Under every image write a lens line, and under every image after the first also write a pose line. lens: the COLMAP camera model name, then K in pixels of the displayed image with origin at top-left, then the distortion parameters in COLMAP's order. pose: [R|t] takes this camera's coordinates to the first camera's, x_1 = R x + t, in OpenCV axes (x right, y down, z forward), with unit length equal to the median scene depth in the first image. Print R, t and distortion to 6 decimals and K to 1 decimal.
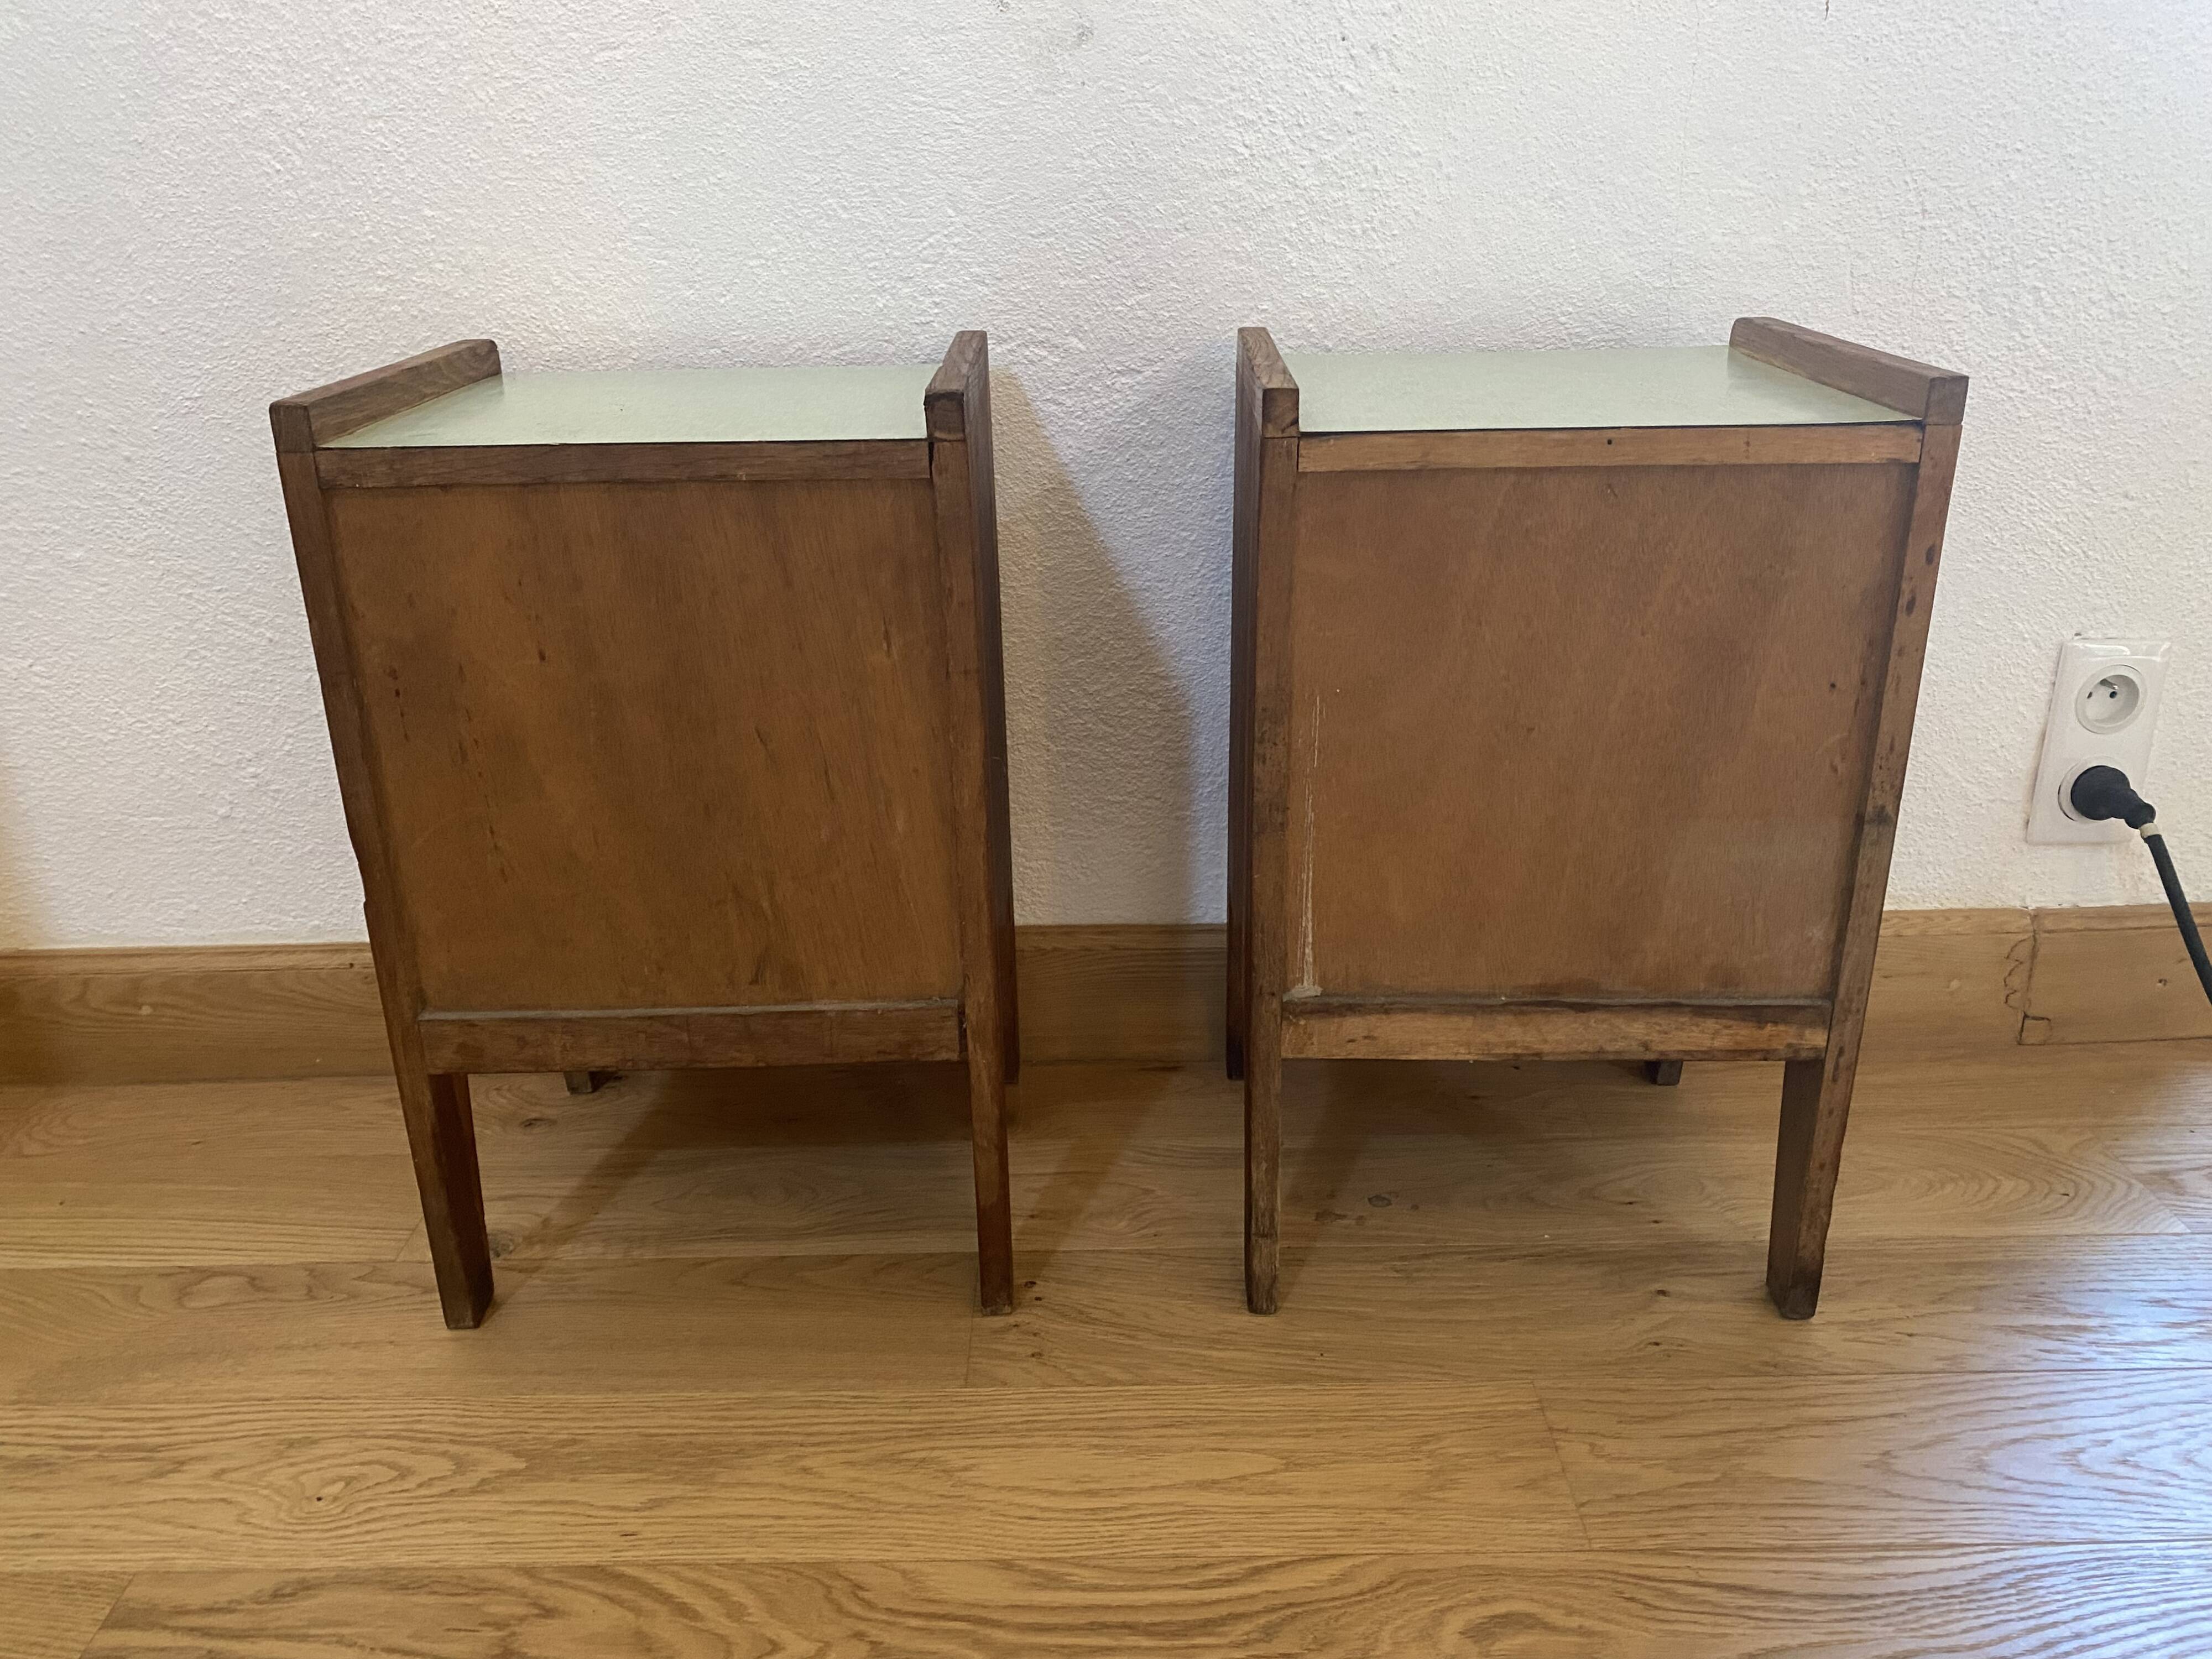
lens RADIAL K [[1702.5, 0, 1098.9], [0, 1702.5, 810.4], [0, 0, 1]] dist [0.014123, -0.018547]
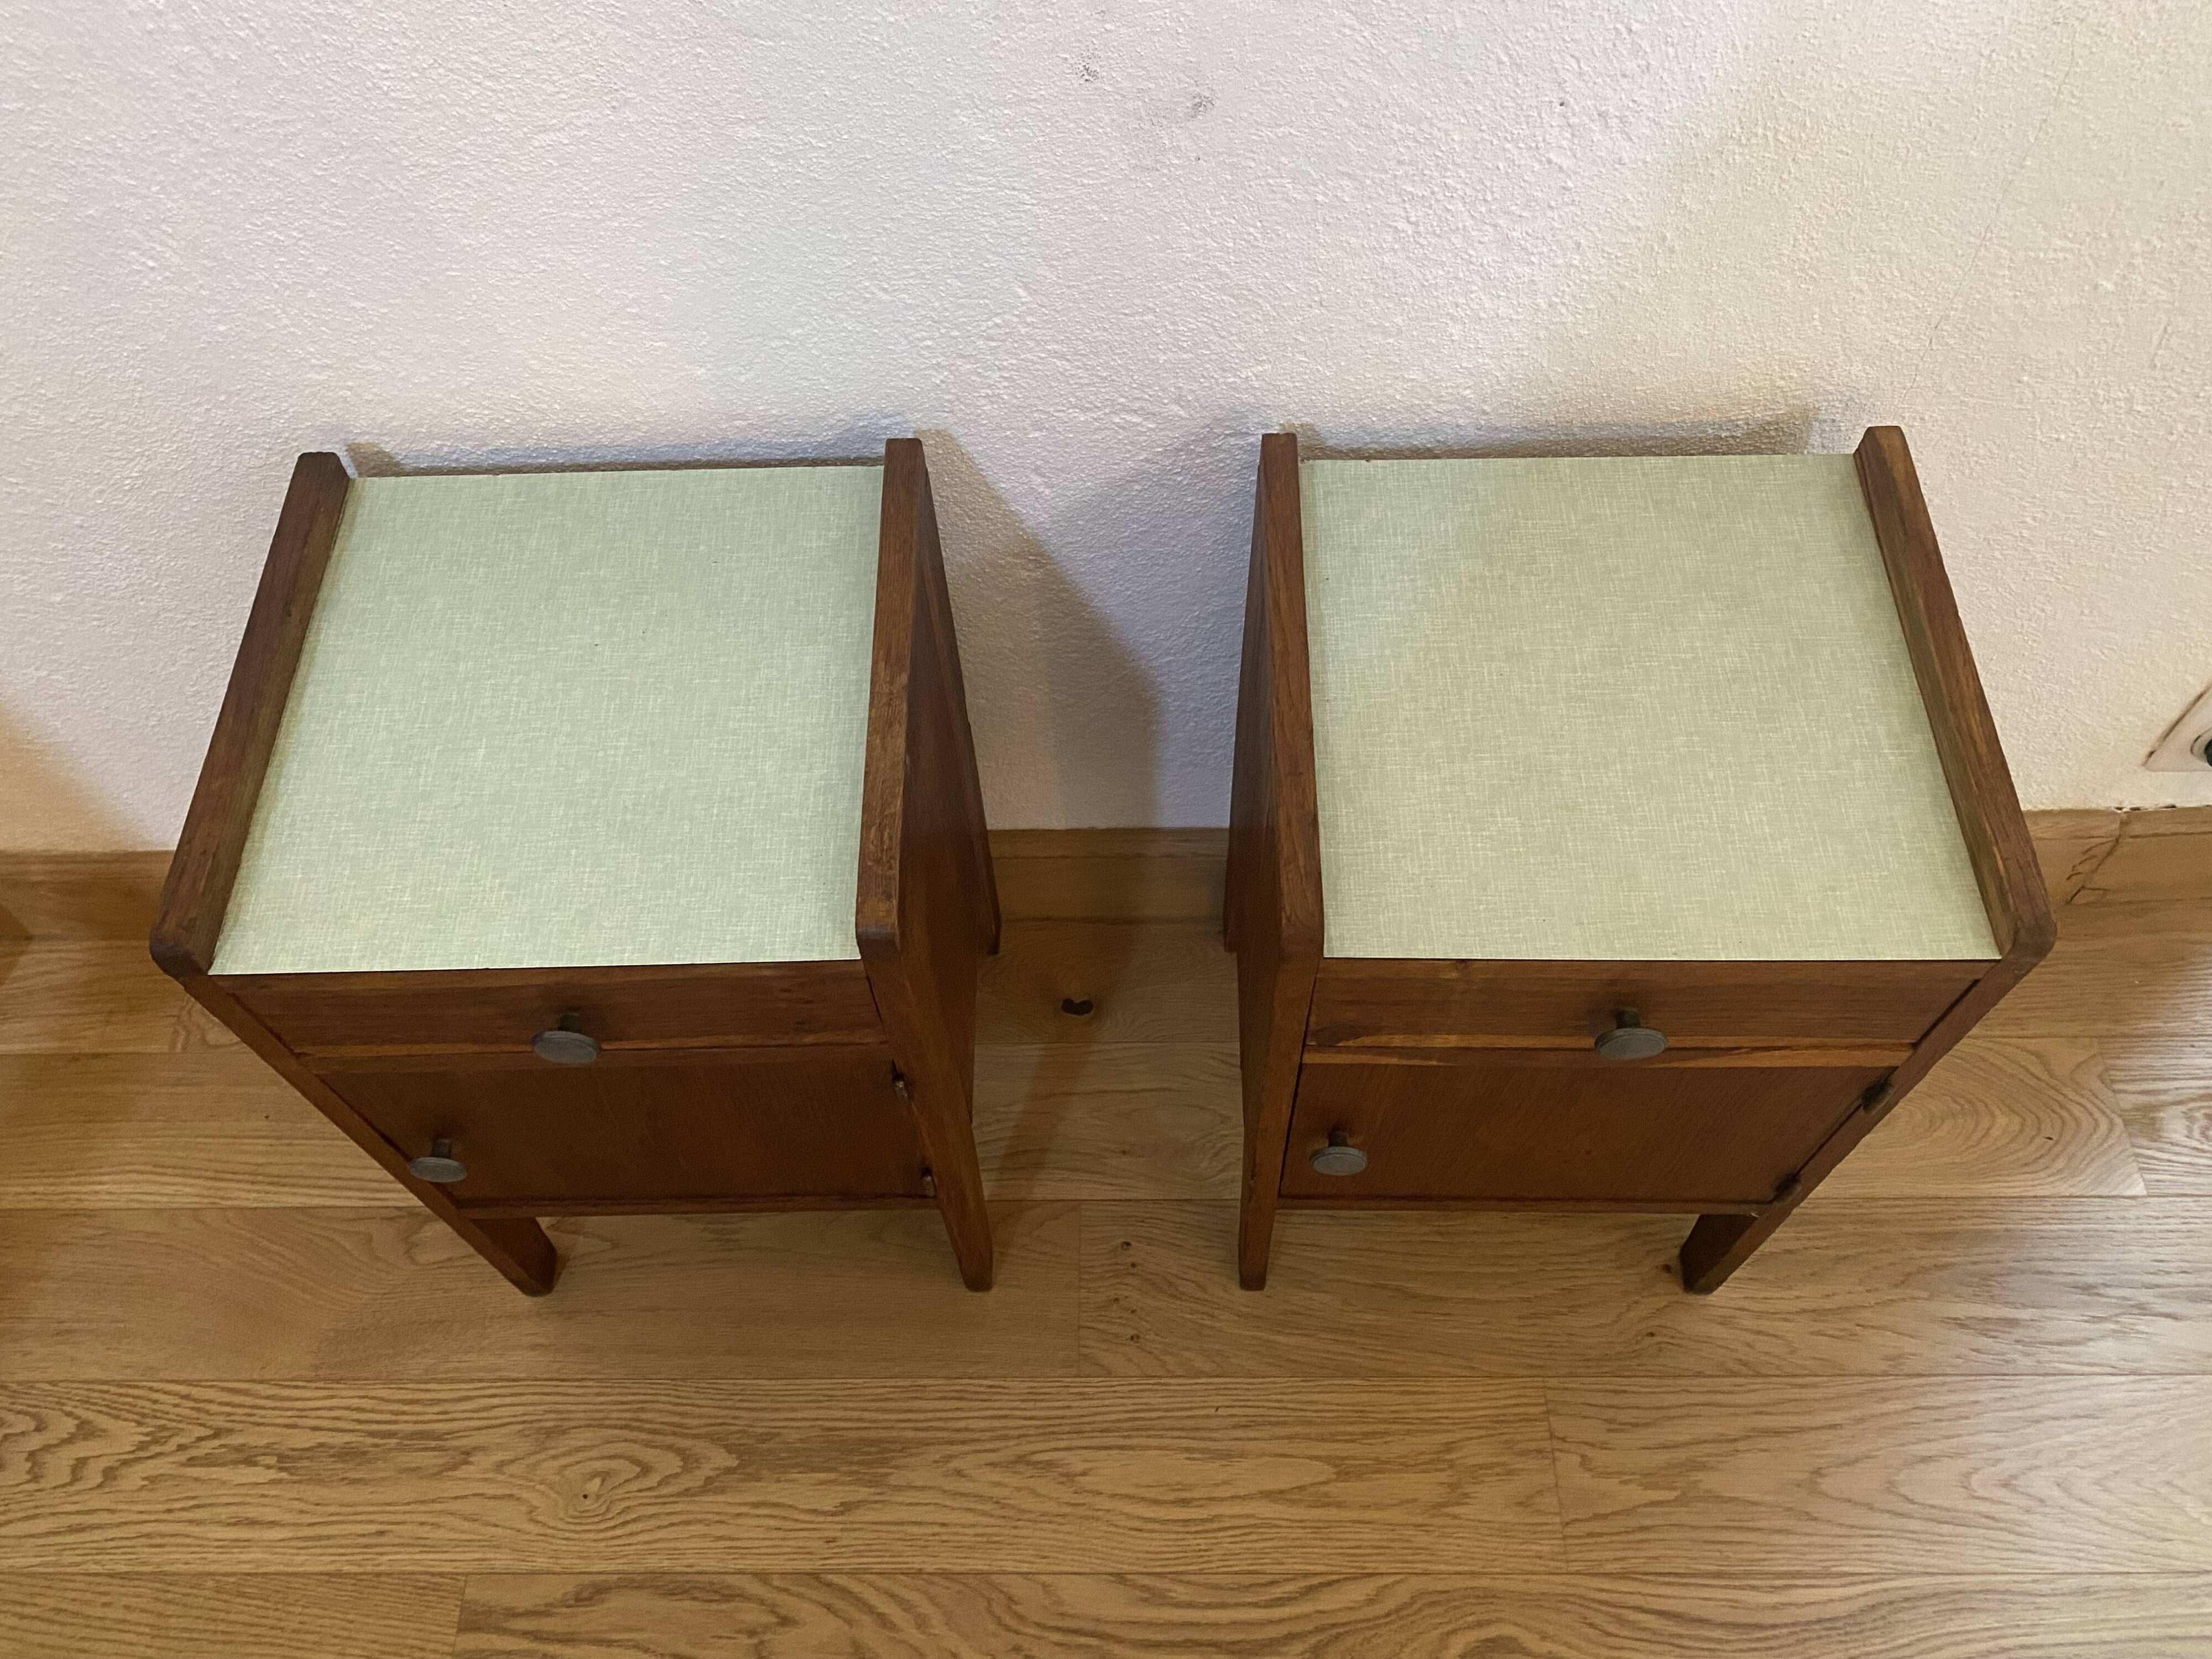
lens RADIAL K [[1702.5, 0, 1095.5], [0, 1702.5, 836.4], [0, 0, 1]] dist [0.014123, -0.018547]
pose [[0.999869, -0.000057, -0.016172, -0.041446], [0.009905, 0.792639, 0.609611, -0.644830], [0.012784, -0.609691, 0.792536, 0.237910]]
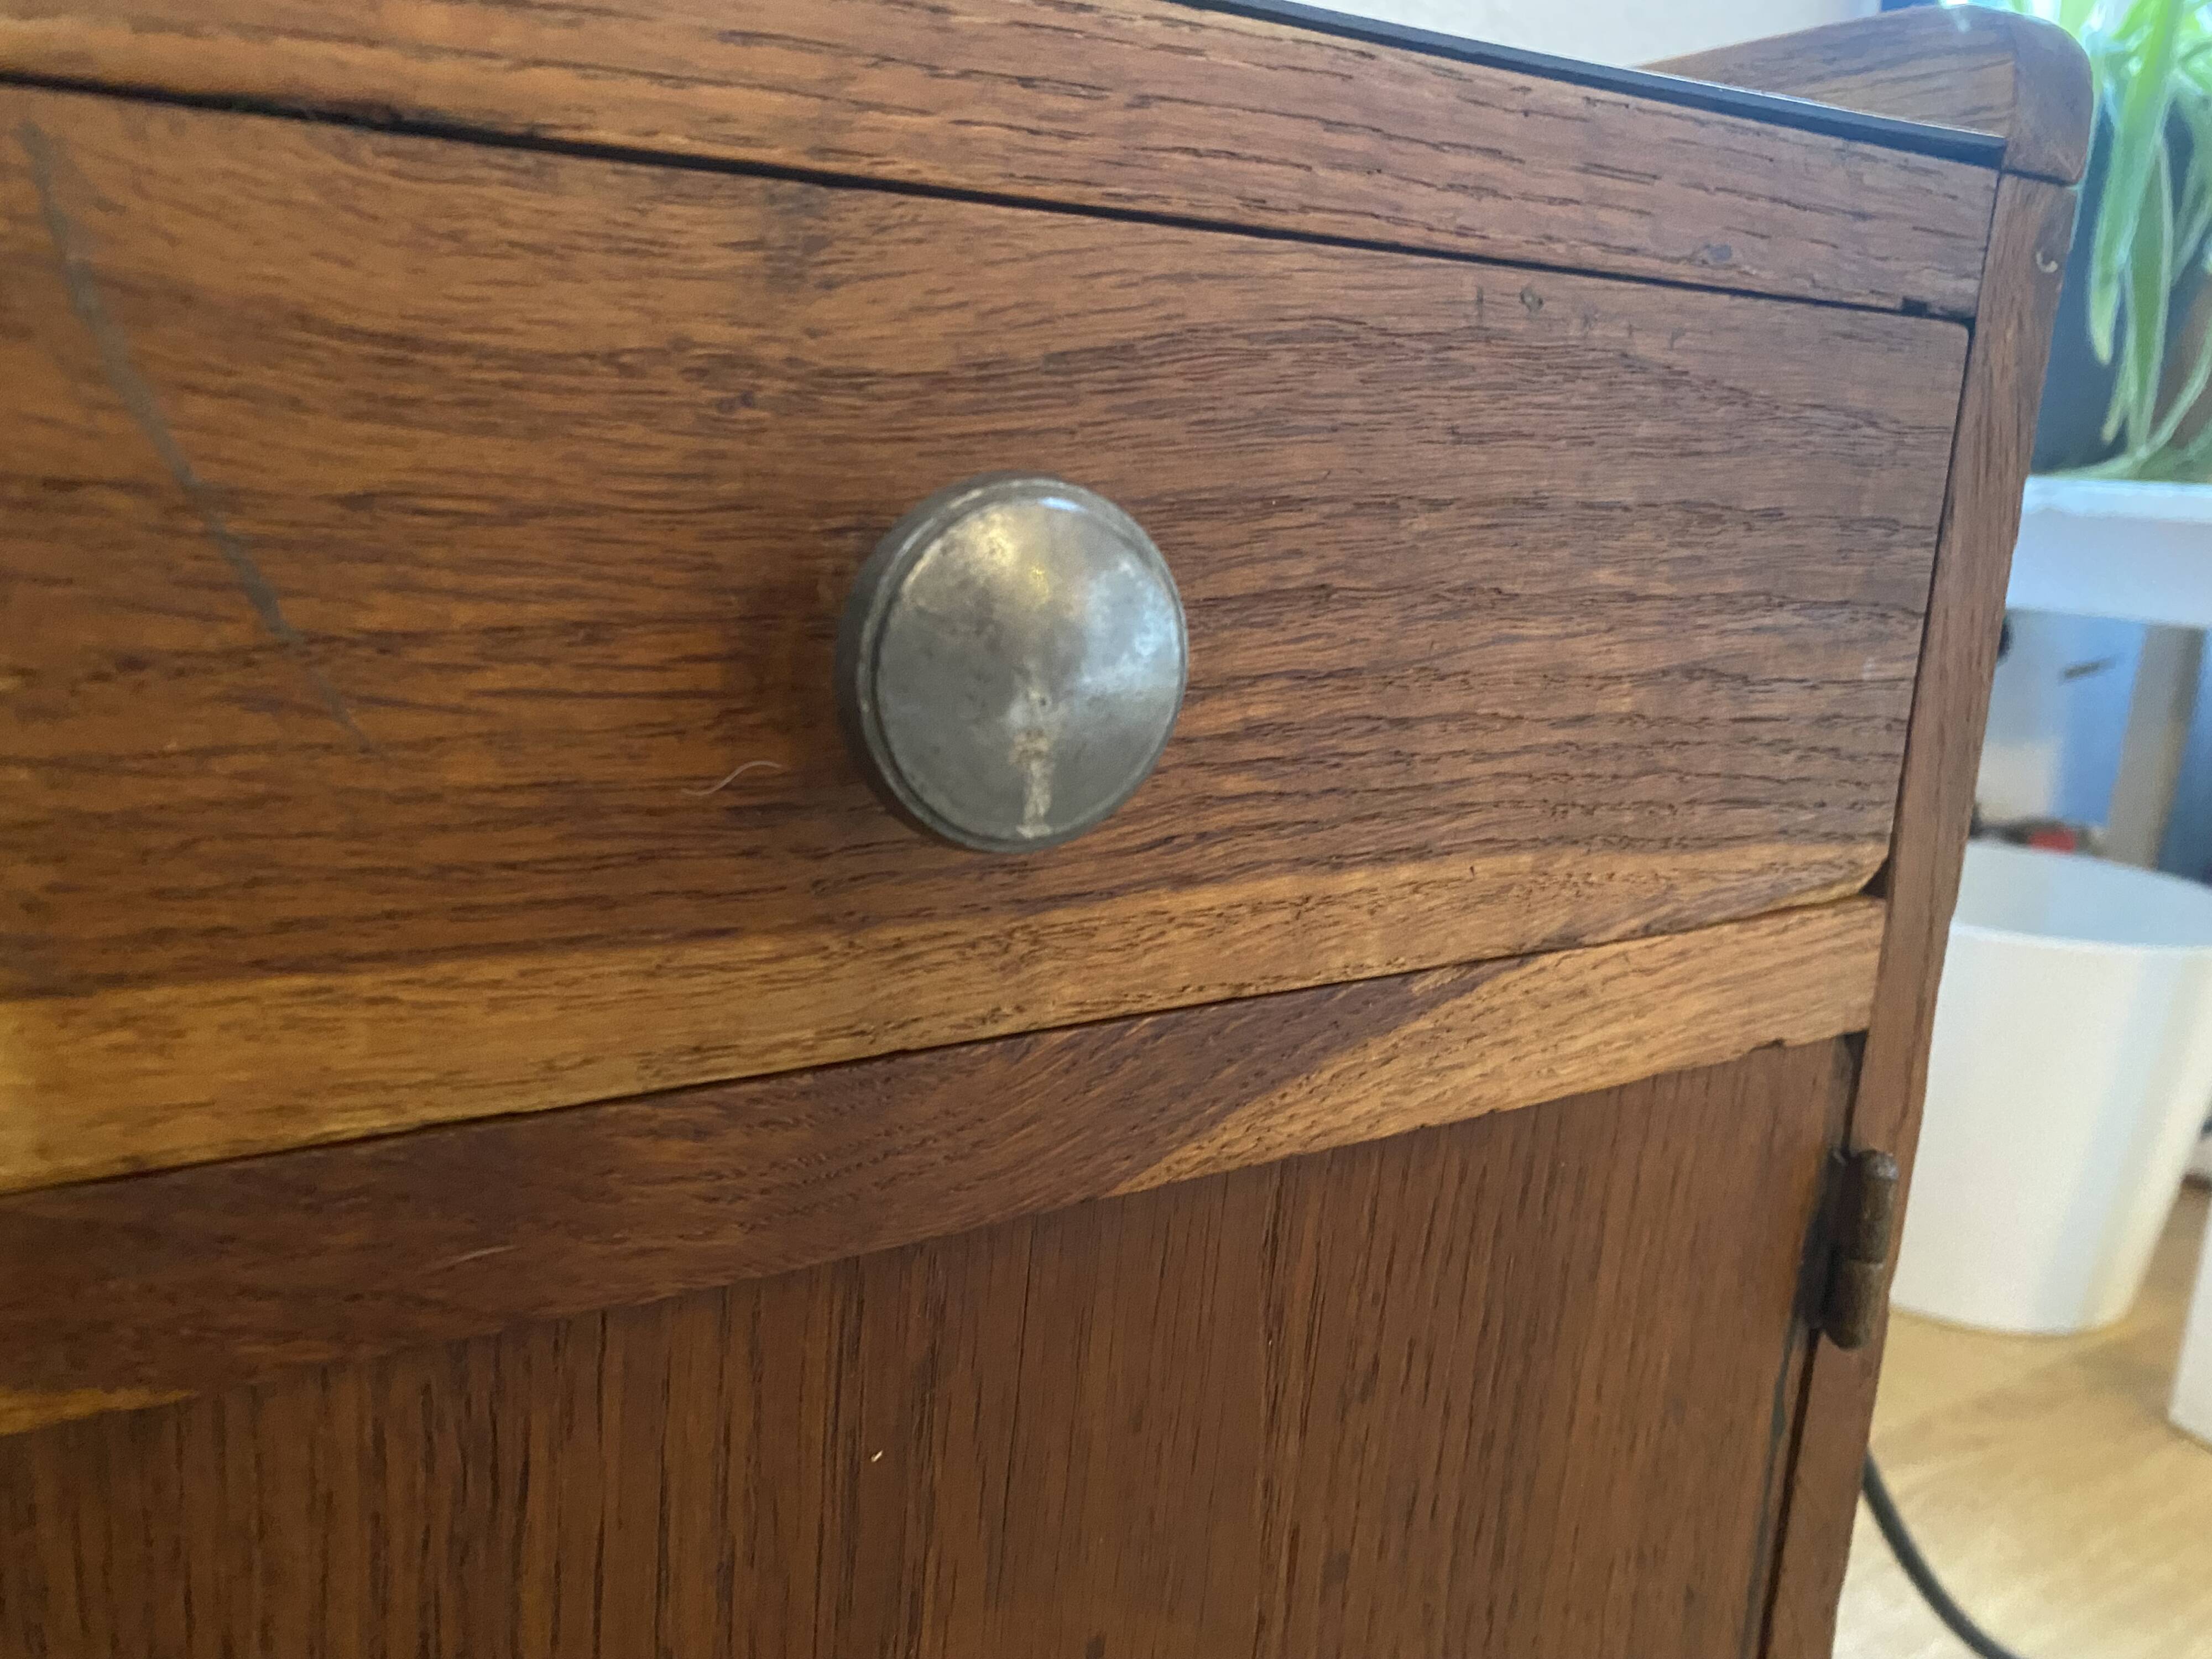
lens RADIAL K [[1702.5, 0, 1097.4], [0, 1702.5, 843.4], [0, 0, 1]] dist [0.014123, -0.018547]
pose [[0.851196, -0.064627, 0.520854, 0.114834], [0.139394, 0.984586, -0.105636, -0.087812], [-0.505999, 0.162521, 0.847084, 0.661794]]
